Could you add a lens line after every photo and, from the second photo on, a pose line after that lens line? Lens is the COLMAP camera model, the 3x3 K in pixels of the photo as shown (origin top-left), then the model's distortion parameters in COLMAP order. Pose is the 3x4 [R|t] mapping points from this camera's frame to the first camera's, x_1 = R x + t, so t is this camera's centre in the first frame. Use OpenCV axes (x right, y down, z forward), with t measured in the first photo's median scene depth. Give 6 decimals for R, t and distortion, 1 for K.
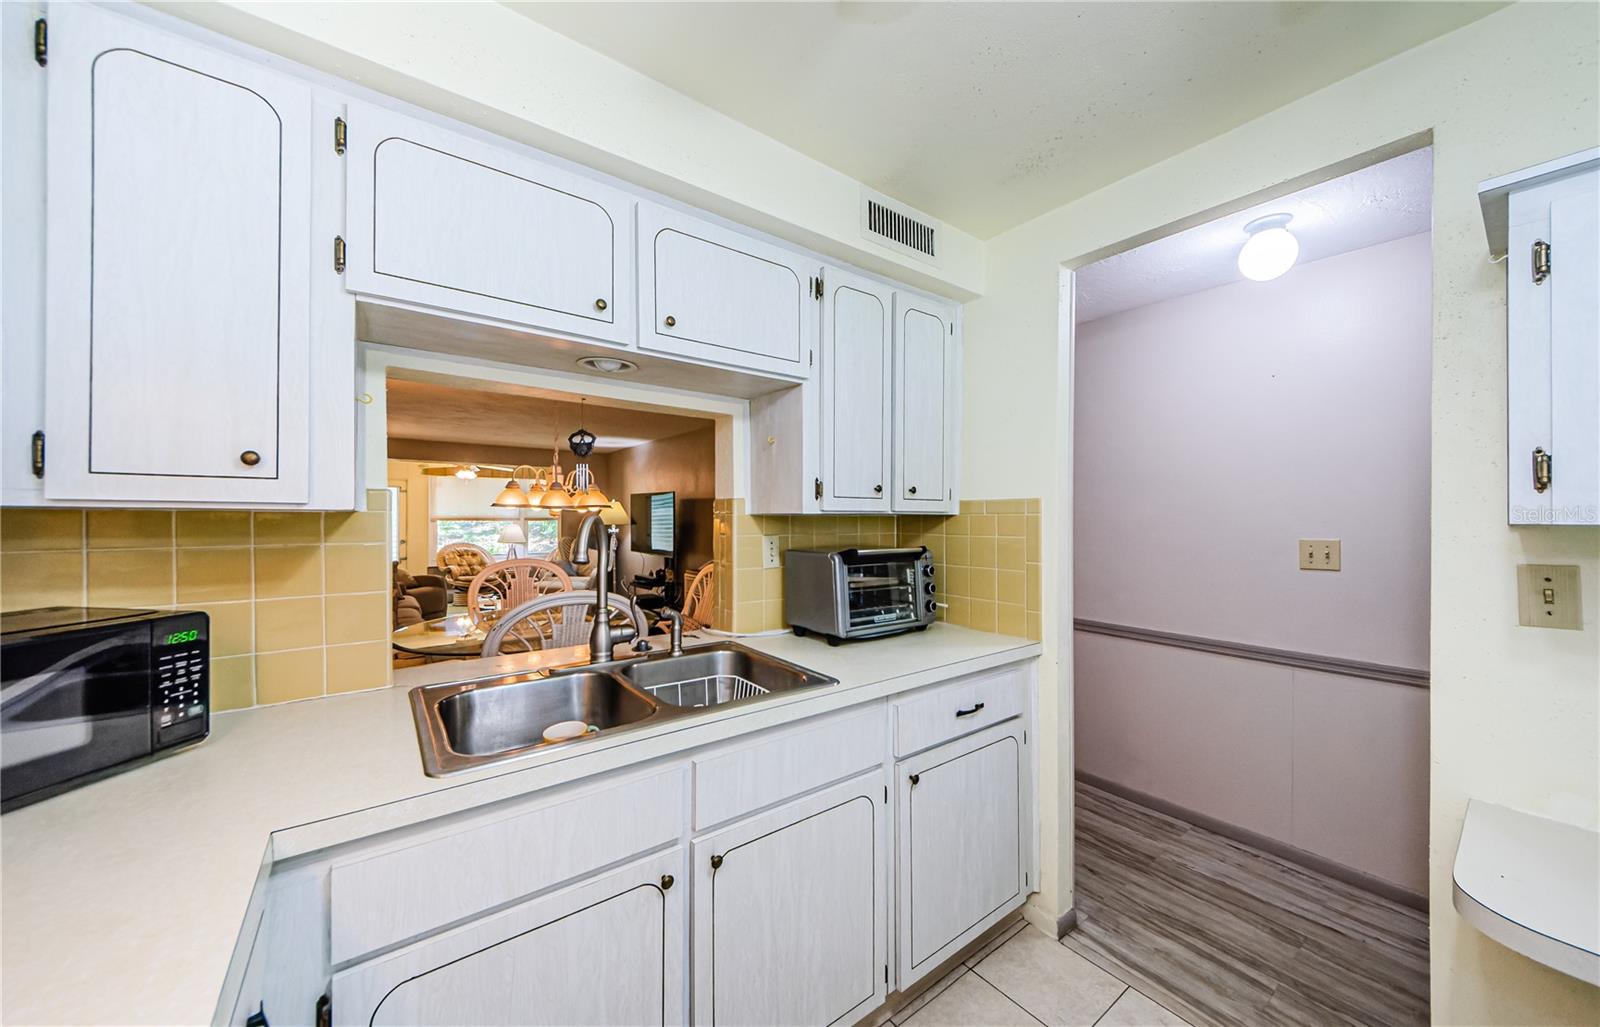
lens RADIAL K [[571.5, 0, 810.8], [0, 571.5, 513.9], [0, 0, 1]] dist [0.002540, 0.000014]
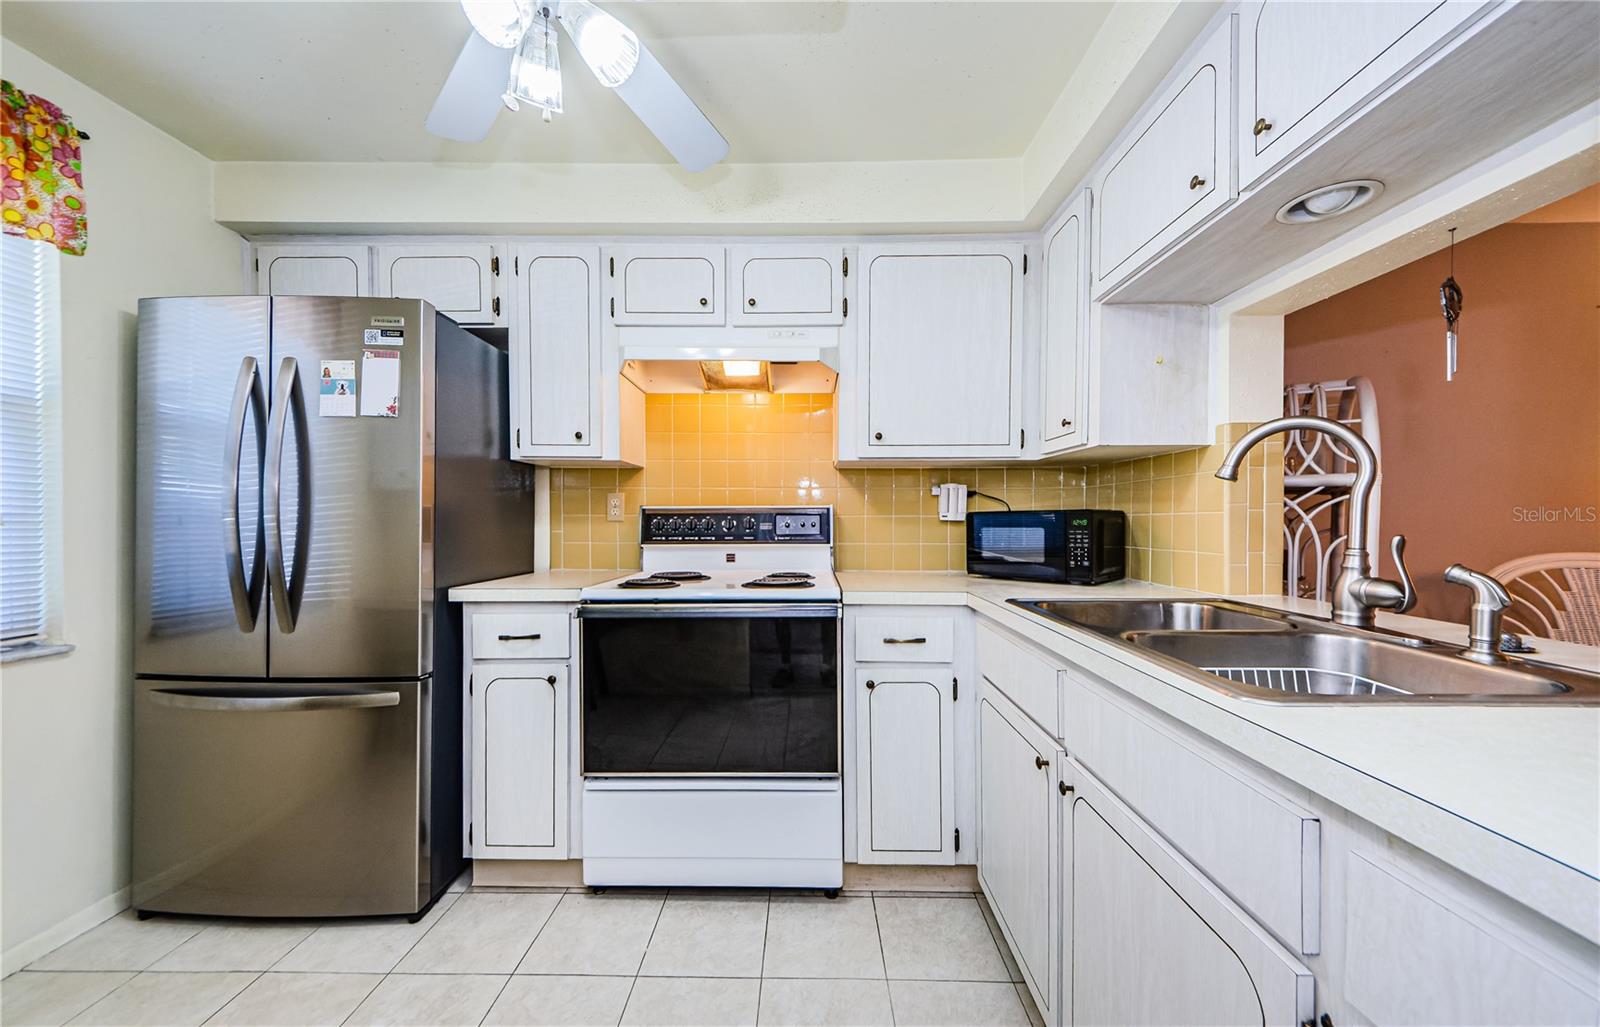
lens RADIAL K [[569.0, 0, 804.9], [0, 569.0, 524.1], [0, 0, 1]] dist [0.020677, -0.006760]
pose [[-0.615298, 0.006539, -0.788267, 0.485999], [0.002464, 0.999977, 0.006372, 0.106079], [0.788291, 0.001978, -0.615300, 0.742812]]
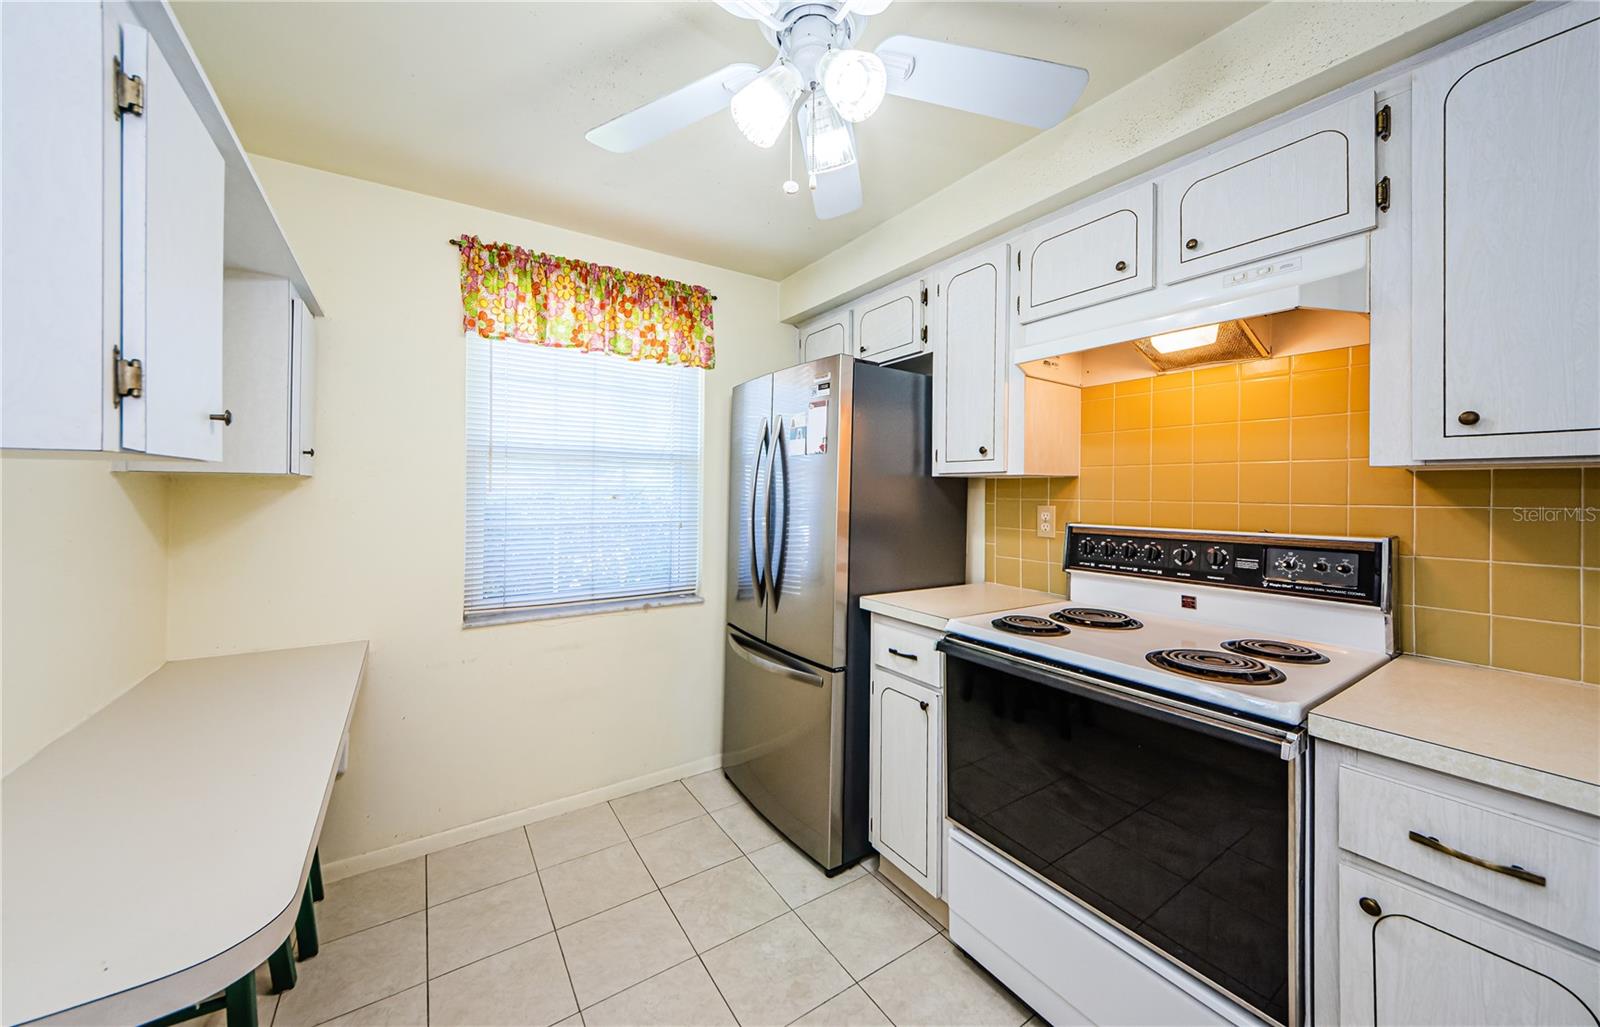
lens RADIAL K [[565.2, 0, 800.5], [0, 565.2, 490.7], [0, 0, 1]] dist [0.036020, -0.018196]
pose [[-0.998130, -0.007457, 0.060669, 0.170094], [-0.007918, 0.999942, -0.007358, 0.028557], [-0.060610, -0.007824, -0.998131, 0.777813]]
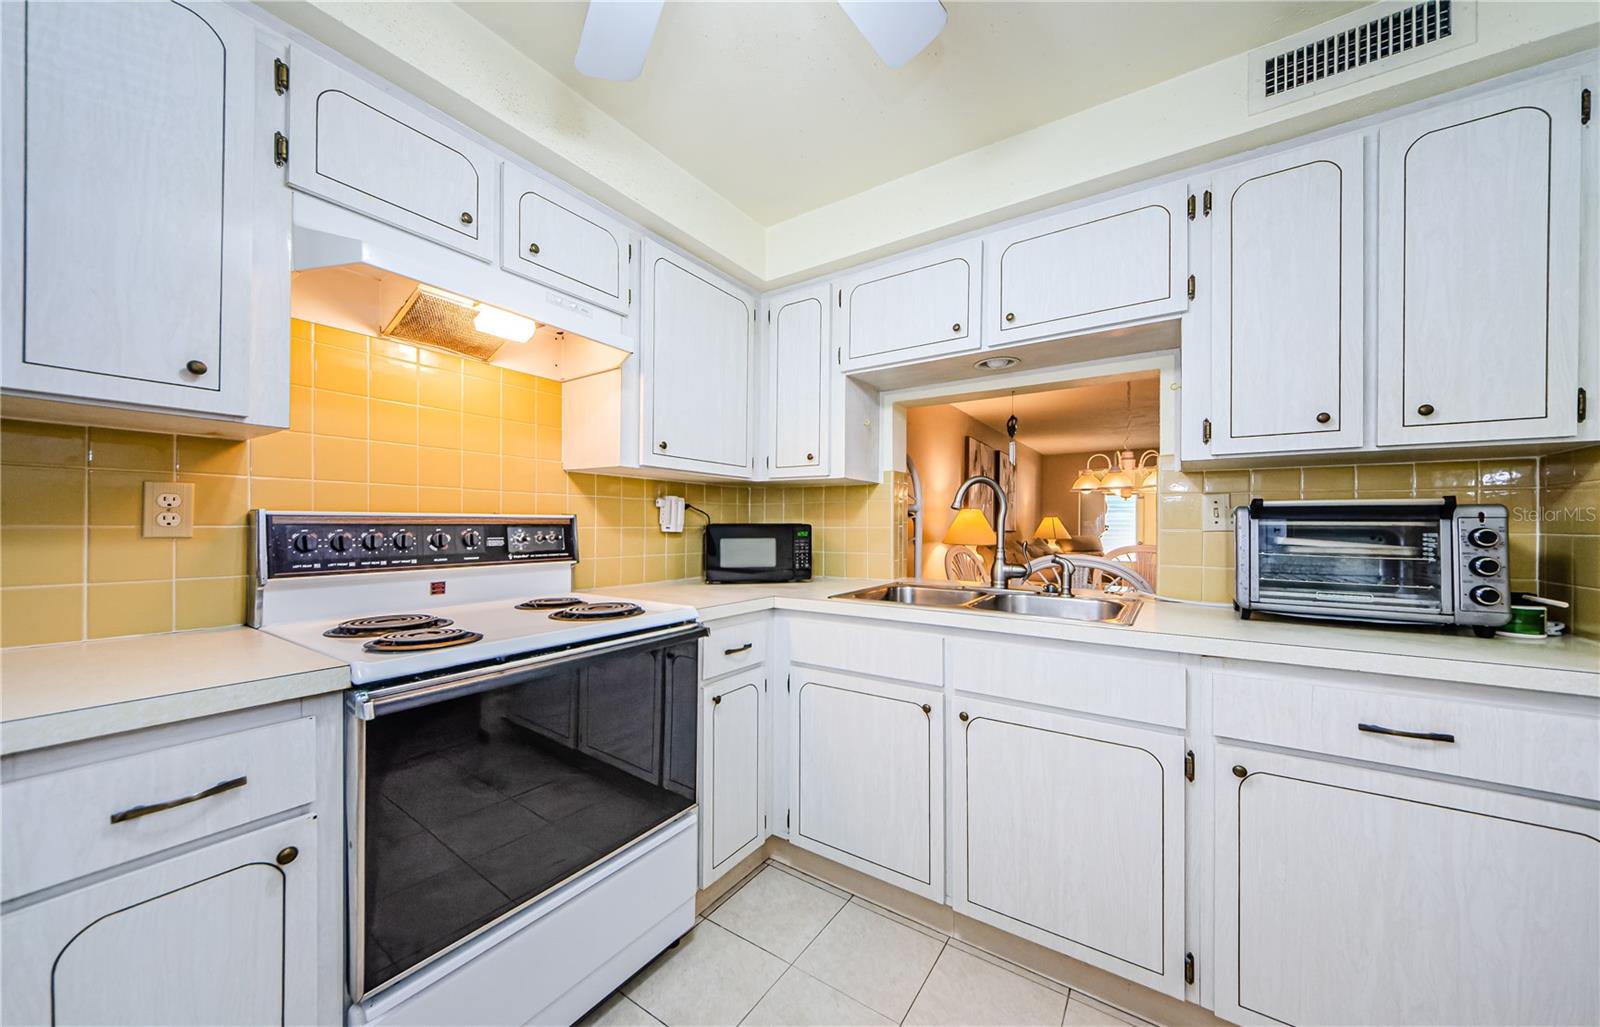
lens RADIAL K [[545.4, 0, 804.1], [0, 545.4, 525.2], [0, 0, 1]] dist [0.008822, -0.003371]
pose [[0.320599, -0.000955, -0.947215, 0.566289], [-0.000413, 0.999999, -0.001148, 0.093249], [0.947215, 0.000759, 0.320598, 0.135081]]
